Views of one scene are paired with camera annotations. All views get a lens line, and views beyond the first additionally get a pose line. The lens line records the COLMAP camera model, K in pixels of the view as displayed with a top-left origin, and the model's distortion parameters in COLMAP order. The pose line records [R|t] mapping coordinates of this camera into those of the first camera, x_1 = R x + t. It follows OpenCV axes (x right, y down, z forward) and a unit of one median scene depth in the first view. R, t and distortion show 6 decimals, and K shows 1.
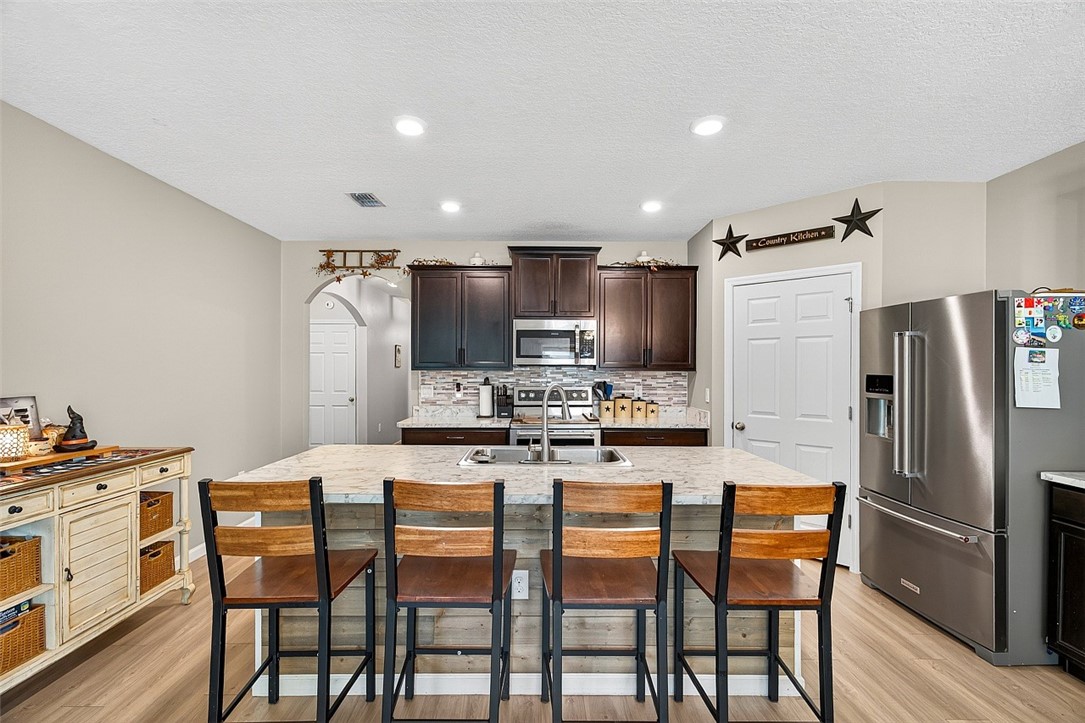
lens RADIAL K [[488.2, 0, 542.2], [0, 488.2, 370.5], [0, 0, 1]] dist [-0.002100, -0.000310]
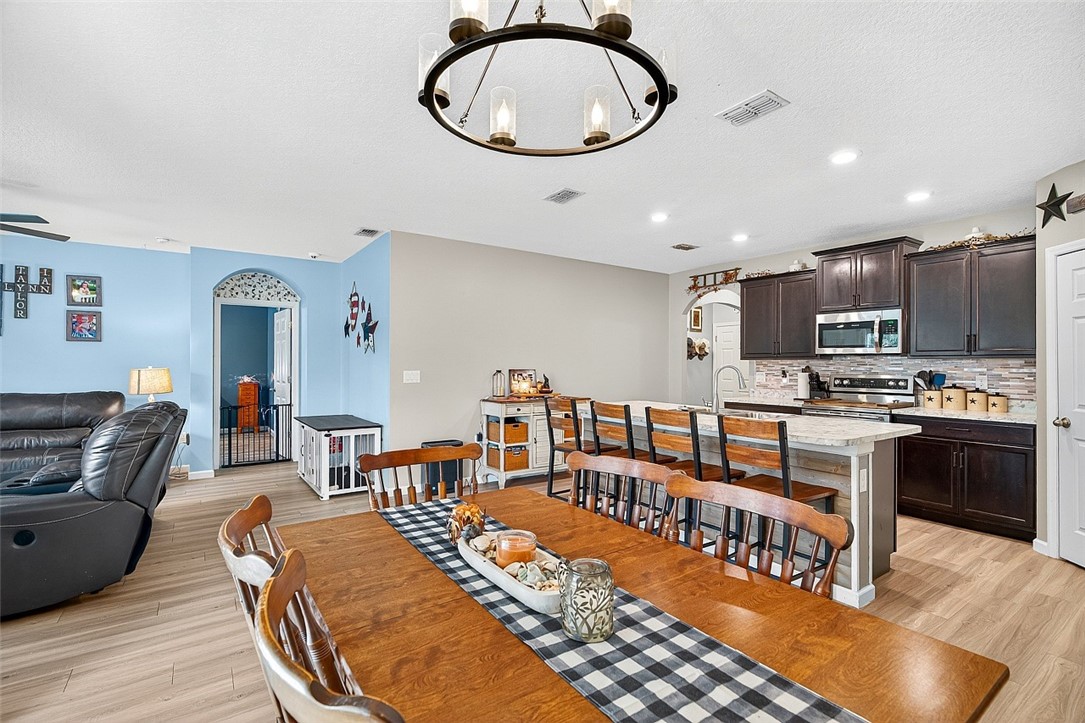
lens RADIAL K [[501.1, 0, 547.1], [0, 501.1, 362.8], [0, 0, 1]] dist [0.003482, 0.000457]
pose [[0.575293, -0.003964, -0.817938, 0.543176], [-0.005610, 0.999946, -0.008792, 0.022212], [0.817928, 0.009647, 0.575240, -0.198954]]
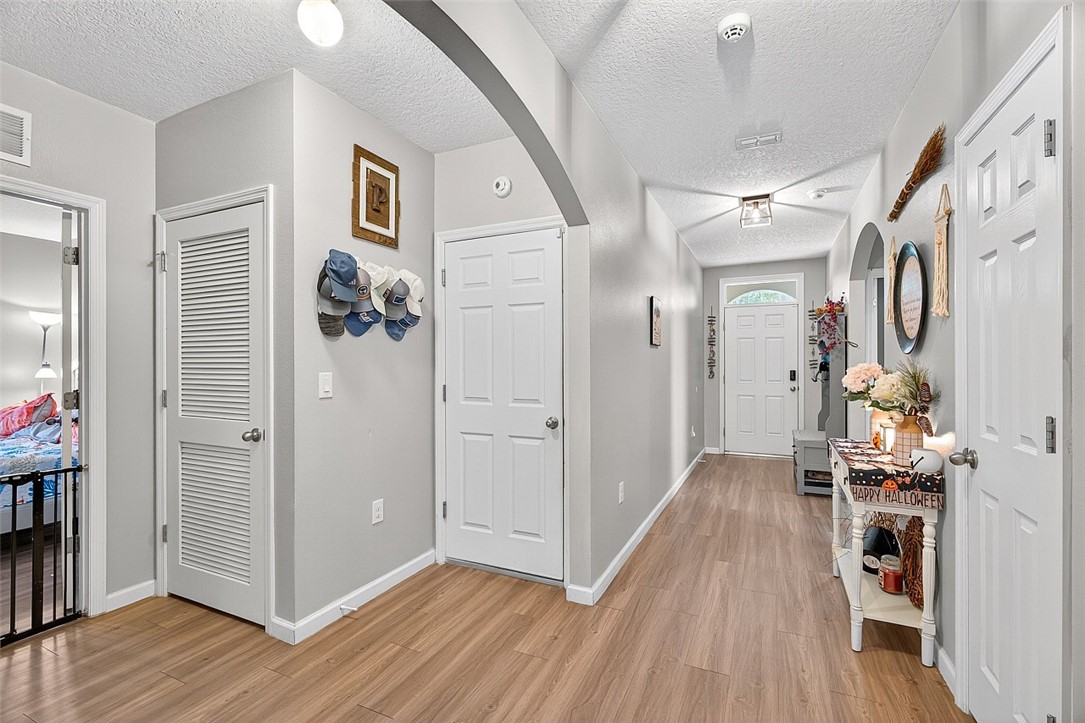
lens RADIAL K [[490.0, 0, 542.5], [0, 490.0, 364.7], [0, 0, 1]] dist [-0.000990, -0.000171]
pose [[0.899254, -0.001945, -0.437422, -0.384100], [0.001300, 0.999998, -0.001773, 0.023007], [0.437425, 0.001025, 0.899254, 1.088929]]
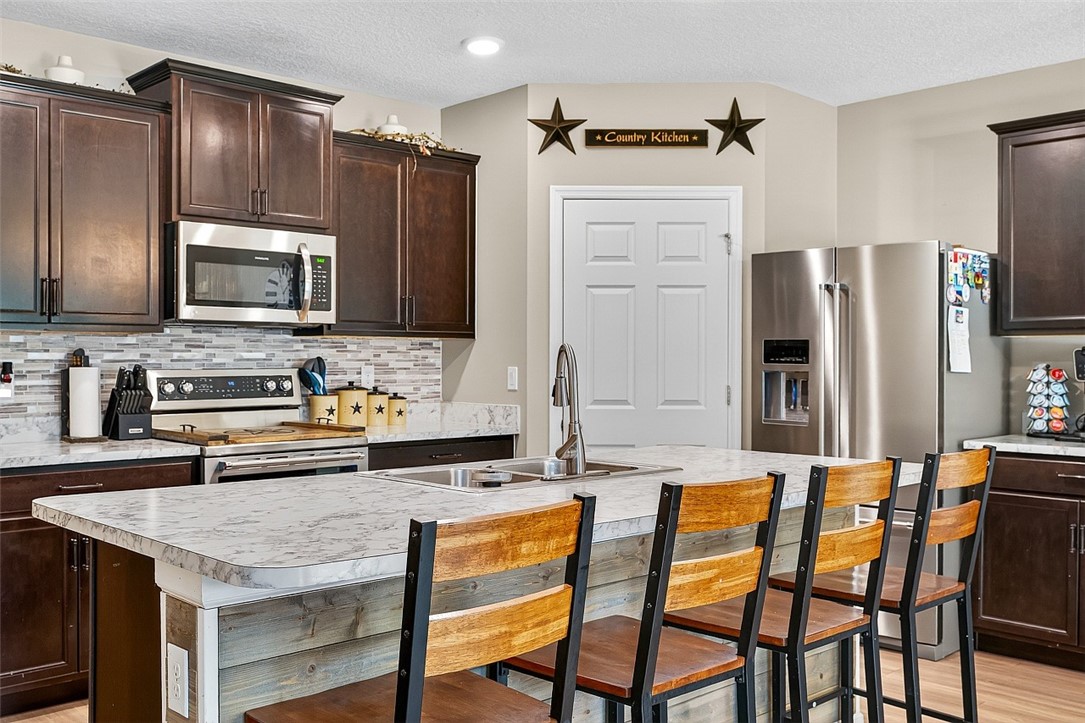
lens RADIAL K [[1014.9, 0, 542.5], [0, 1014.9, 361.5], [0, 0, 1]] dist [-0.013940, -0.001241]
pose [[0.730256, -0.005648, 0.683150, -0.460327], [0.003149, 0.999983, 0.004902, 0.023601], [-0.683166, -0.001428, 0.730261, 0.073436]]
